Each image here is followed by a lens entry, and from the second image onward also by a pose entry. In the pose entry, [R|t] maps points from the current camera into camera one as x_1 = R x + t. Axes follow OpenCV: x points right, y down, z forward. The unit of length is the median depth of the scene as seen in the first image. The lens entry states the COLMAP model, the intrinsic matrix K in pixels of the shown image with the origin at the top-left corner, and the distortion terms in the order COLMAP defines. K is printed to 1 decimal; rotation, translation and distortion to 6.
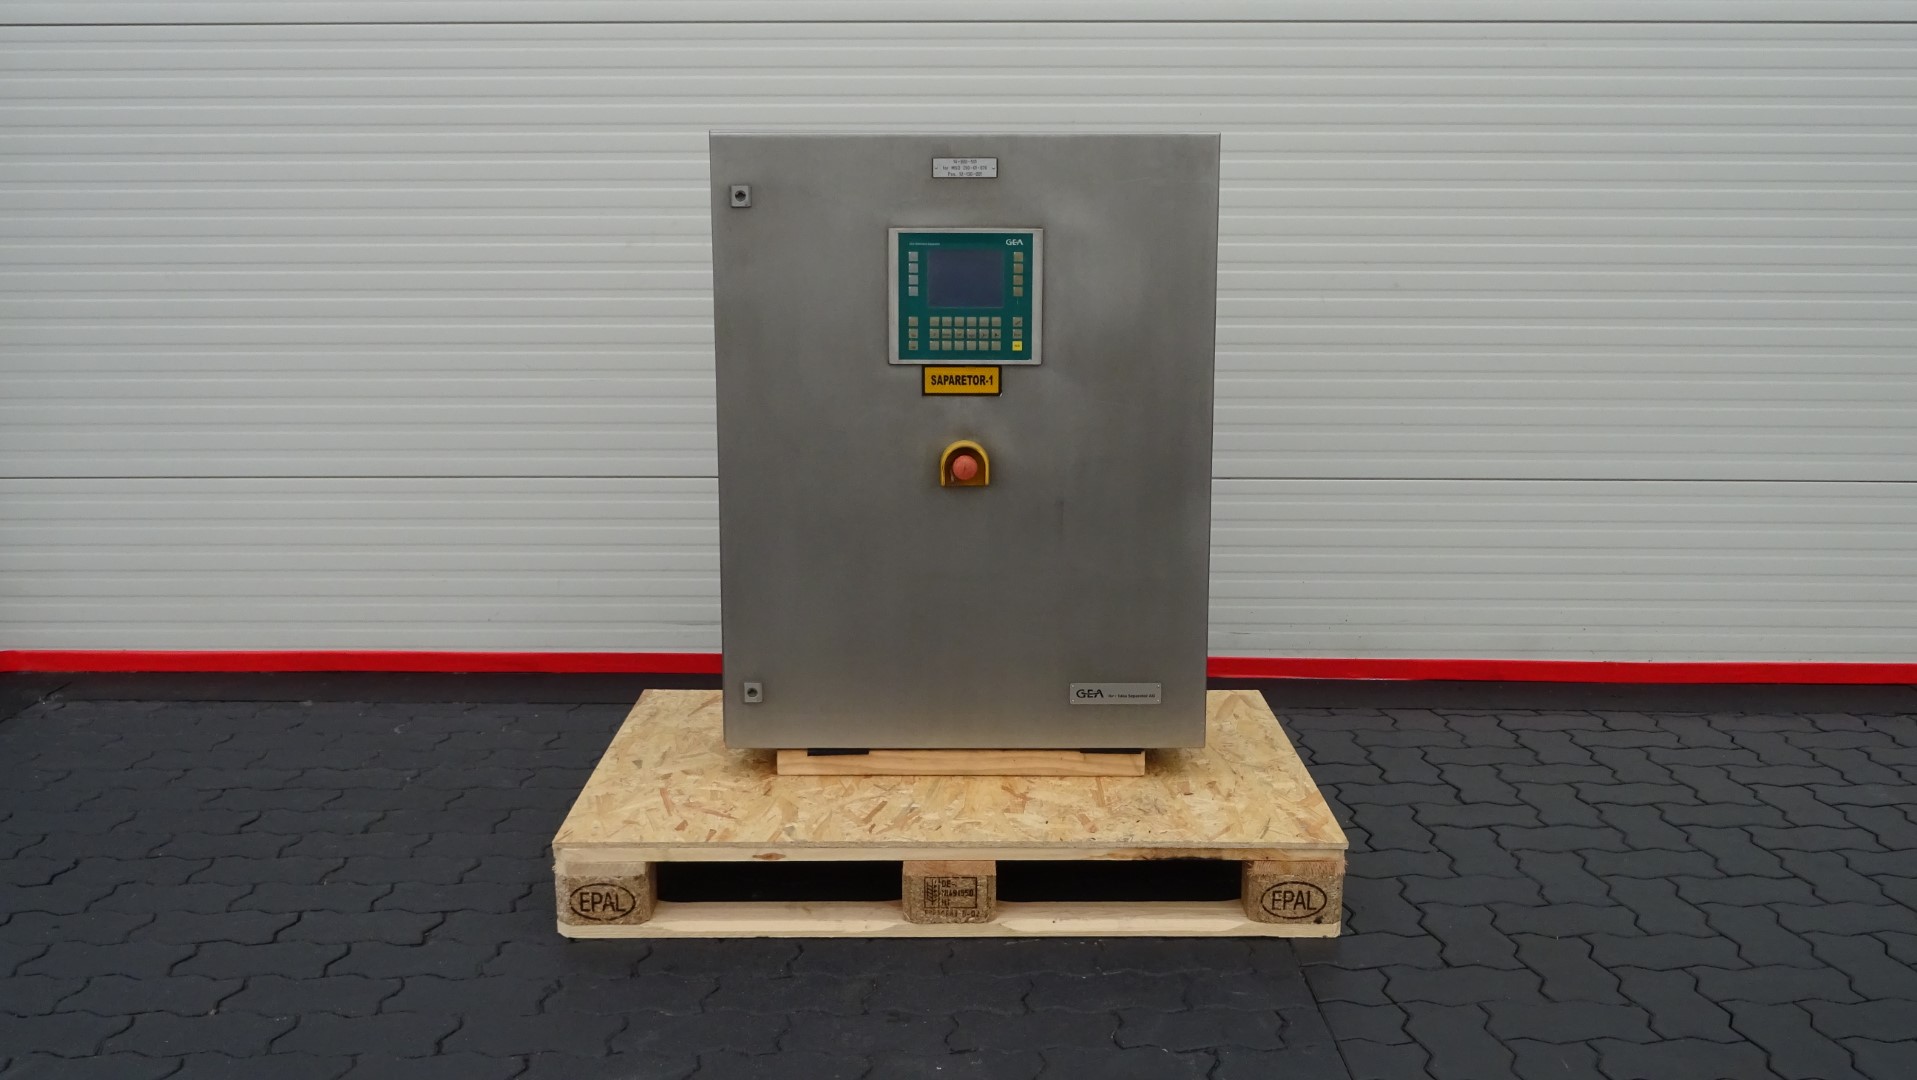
lens RADIAL K [[1910.3, 0, 958.5], [0, 1910.3, 540.0], [0, 0, 1]] dist [-0.009253, -0.006518]
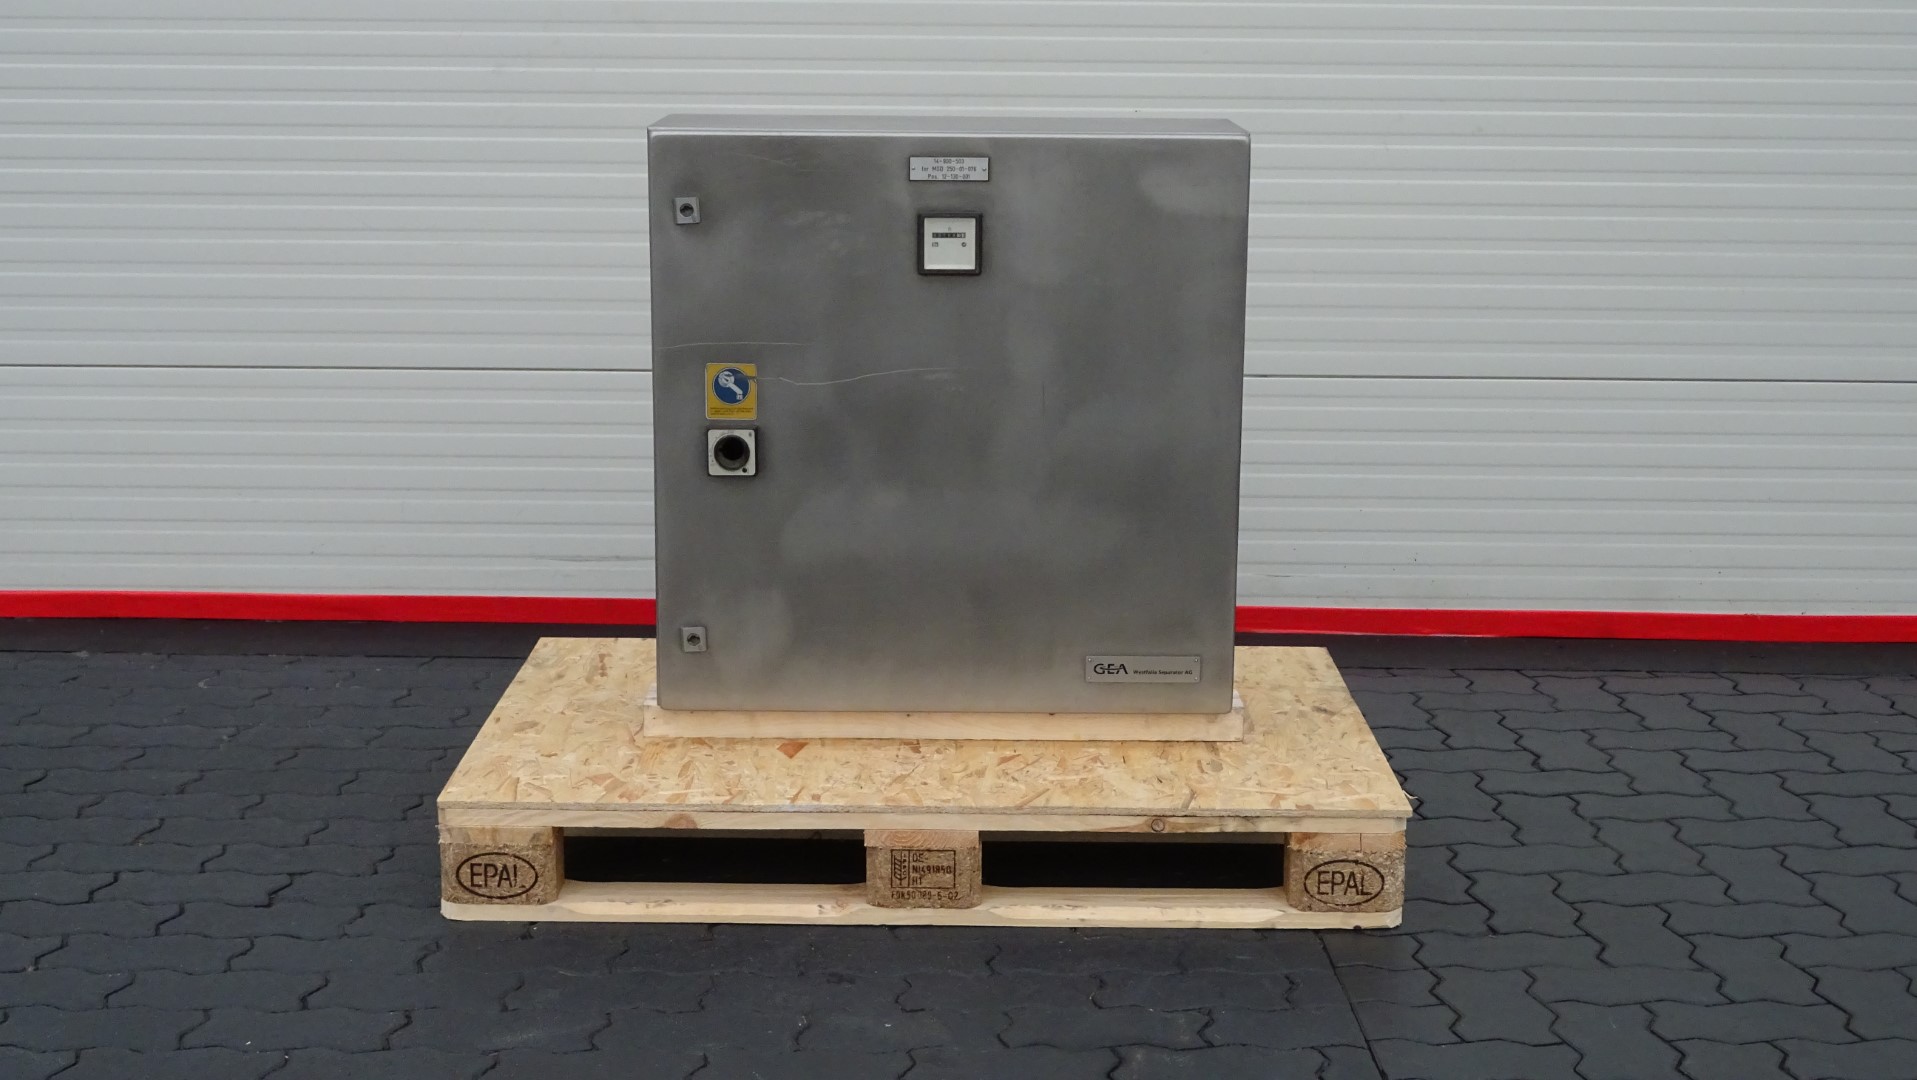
lens RADIAL K [[2801.5, 0, 958.5], [0, 2801.5, 540.0], [0, 0, 1]] dist [0.026846, -0.093966]
pose [[0.999905, 0.006306, 0.012223, 0.002721], [-0.006423, 0.999934, 0.009547, 0.026275], [-0.012162, -0.009625, 0.999880, -0.154574]]
